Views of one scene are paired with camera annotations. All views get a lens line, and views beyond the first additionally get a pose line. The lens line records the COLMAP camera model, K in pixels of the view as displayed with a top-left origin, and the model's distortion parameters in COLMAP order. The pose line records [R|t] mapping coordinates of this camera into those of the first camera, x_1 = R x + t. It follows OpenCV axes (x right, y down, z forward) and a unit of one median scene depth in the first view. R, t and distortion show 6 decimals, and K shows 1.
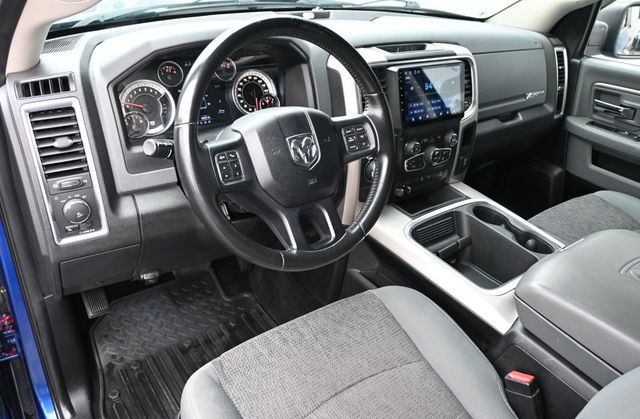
lens RADIAL K [[471.4, 0, 324.2], [0, 471.4, 217.7], [0, 0, 1]] dist [-0.016538, 0.003221]
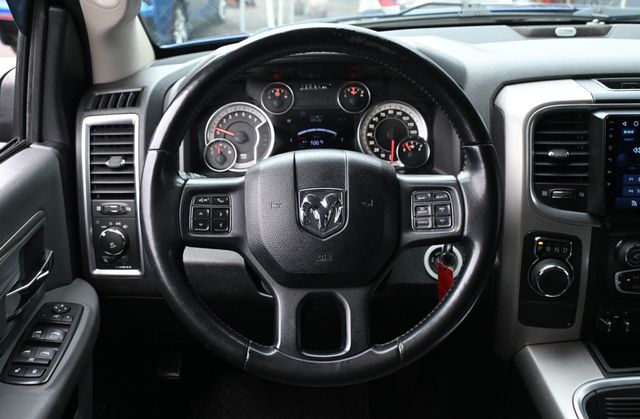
lens RADIAL K [[691.0, 0, 319.3], [0, 691.0, 213.5], [0, 0, 1]] dist [-0.031323, 0.000000]
pose [[0.803077, 0.153558, -0.575749, 0.383644], [-0.240247, 0.967651, -0.077024, -0.043323], [0.545297, 0.200178, 0.813990, 0.123930]]
